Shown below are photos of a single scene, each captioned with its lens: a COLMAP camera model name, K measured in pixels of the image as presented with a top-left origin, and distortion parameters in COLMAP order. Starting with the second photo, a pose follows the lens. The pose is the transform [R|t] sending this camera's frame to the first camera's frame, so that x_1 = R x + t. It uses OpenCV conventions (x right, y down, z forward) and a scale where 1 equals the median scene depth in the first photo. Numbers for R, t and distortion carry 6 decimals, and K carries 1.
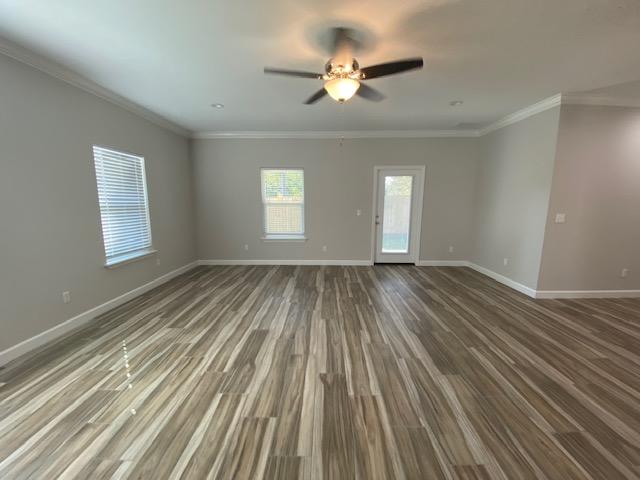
lens RADIAL K [[258.4, 0, 317.7], [0, 258.4, 242.2], [0, 0, 1]] dist [0.010909, -0.015142]
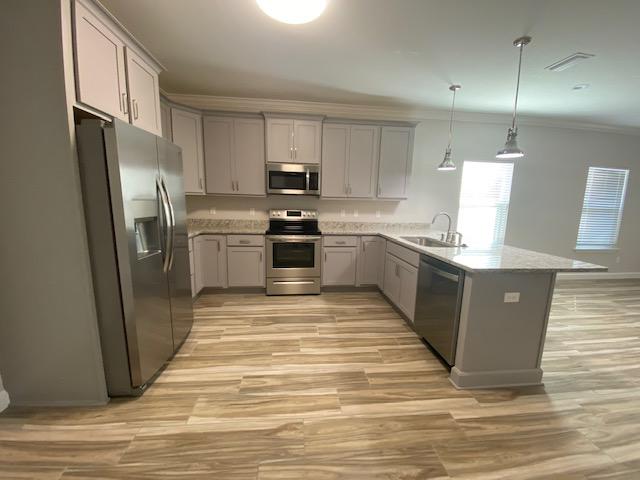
lens RADIAL K [[258.4, 0, 321.0], [0, 258.4, 241.8], [0, 0, 1]] dist [0.010909, -0.015142]
pose [[0.127145, 0.163492, -0.978317, 0.397414], [-0.179862, 0.973771, 0.139357, 0.105335], [0.975440, 0.158244, 0.153216, -0.599269]]
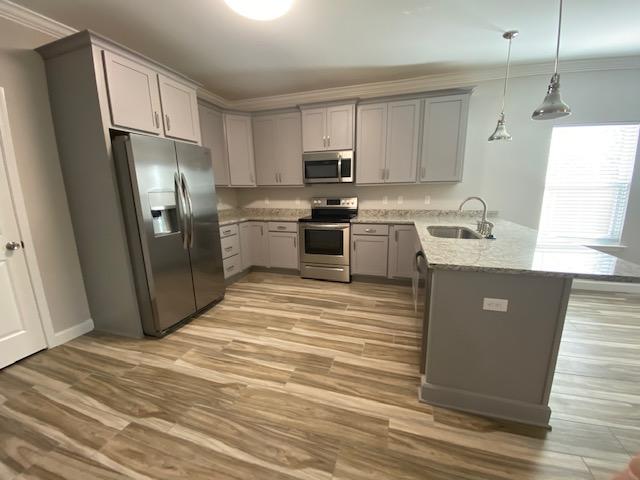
lens RADIAL K [[258.4, 0, 320.8], [0, 258.4, 241.8], [0, 0, 1]] dist [0.010909, -0.015142]
pose [[-0.273491, 0.200192, -0.940811, 0.387333], [-0.136961, 0.960031, 0.244096, 0.059797], [0.952074, 0.195612, -0.235142, -0.286256]]
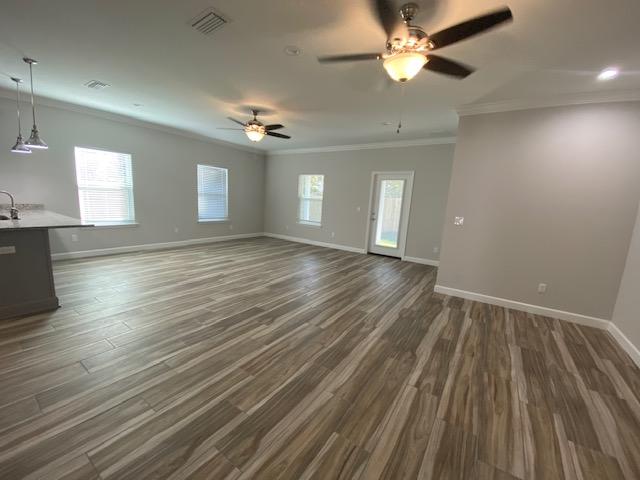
lens RADIAL K [[258.4, 0, 318.5], [0, 258.4, 241.5], [0, 0, 1]] dist [0.010909, -0.015142]
pose [[0.838308, 0.137064, -0.527687, 1.112128], [-0.141499, 0.989414, 0.032204, 0.044314], [0.526515, 0.047670, 0.848828, -0.246651]]
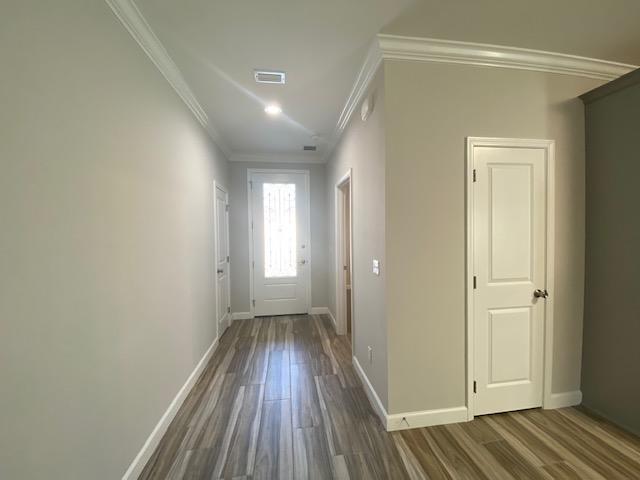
lens RADIAL K [[258.4, 0, 320.0], [0, 258.4, 240.9], [0, 0, 1]] dist [0.010909, -0.015142]
pose [[-0.986542, 0.027919, -0.161107, 0.627929], [-0.003197, 0.981832, 0.189726, 0.079111], [0.163477, 0.187688, -0.968529, -0.637102]]
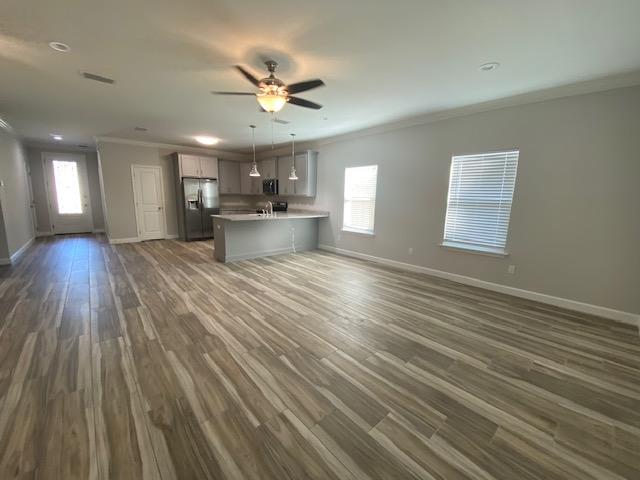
lens RADIAL K [[258.4, 0, 323.2], [0, 258.4, 242.8], [0, 0, 1]] dist [0.010909, -0.015142]
pose [[-0.725638, 0.105554, -0.679932, 0.569556], [-0.128026, 0.950196, 0.284142, -0.230731], [0.676061, 0.293234, -0.675985, 1.509194]]
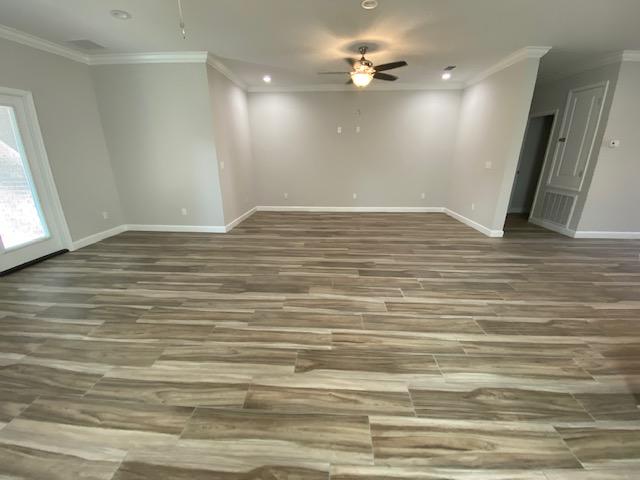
lens RADIAL K [[258.4, 0, 323.2], [0, 258.4, 241.7], [0, 0, 1]] dist [0.010909, -0.015142]
pose [[0.020734, -0.318118, 0.947824, -0.394630], [0.155260, 0.937552, 0.311274, -0.064483], [-0.987656, 0.140706, 0.068830, 0.515978]]
